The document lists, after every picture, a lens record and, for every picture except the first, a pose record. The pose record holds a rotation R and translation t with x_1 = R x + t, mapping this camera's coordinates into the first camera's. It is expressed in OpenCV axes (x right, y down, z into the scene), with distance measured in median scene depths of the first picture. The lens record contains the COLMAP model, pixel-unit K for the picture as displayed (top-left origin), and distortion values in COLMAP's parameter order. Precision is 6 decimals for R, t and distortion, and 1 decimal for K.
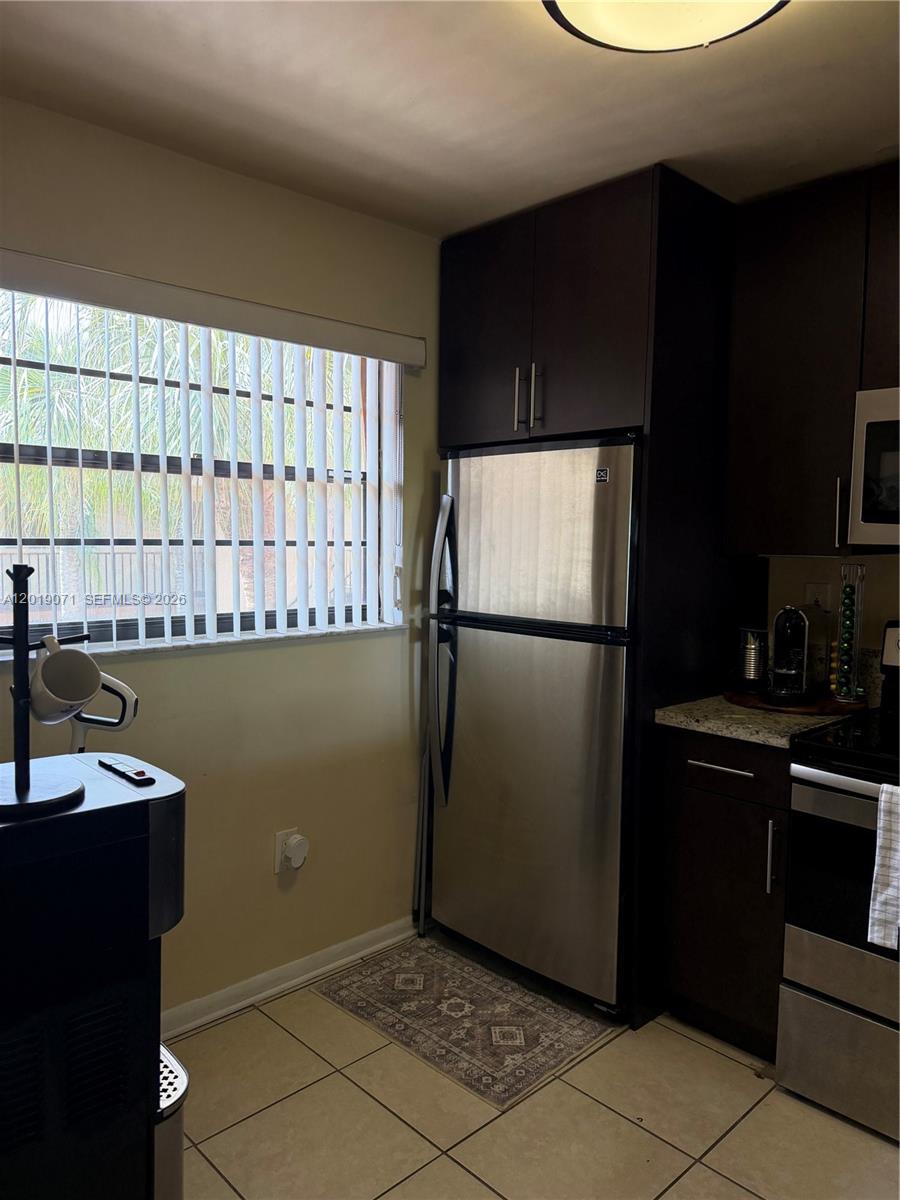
lens RADIAL K [[849.6, 0, 449.7], [0, 849.6, 612.8], [0, 0, 1]] dist [-0.007447, -0.006676]
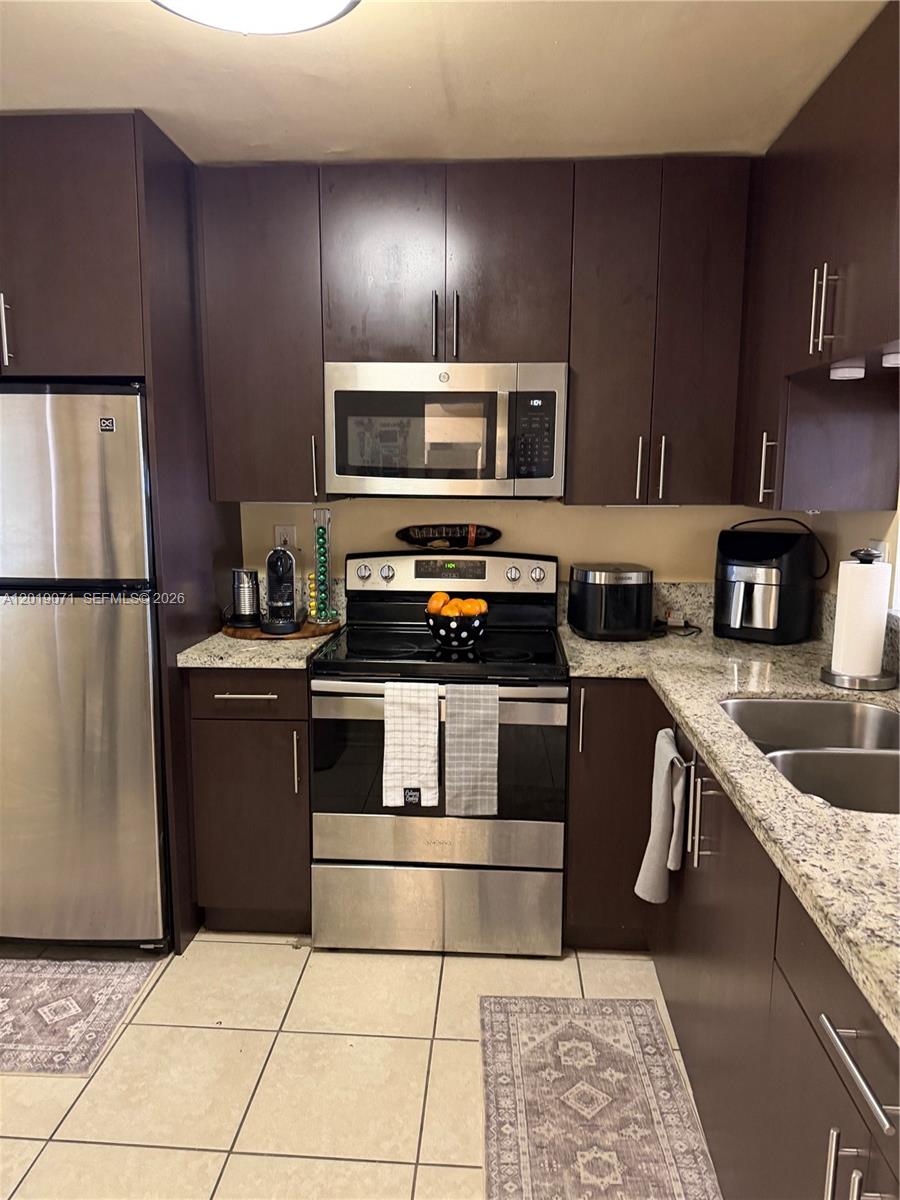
lens RADIAL K [[832.5, 0, 450.0], [0, 832.5, 600.0], [0, 0, 1]] dist [0.001533, -0.031142]
pose [[0.732928, -0.111691, 0.671075, -0.195651], [0.069666, 0.993567, 0.089279, -0.021718], [-0.676730, -0.018684, 0.735995, 0.010206]]
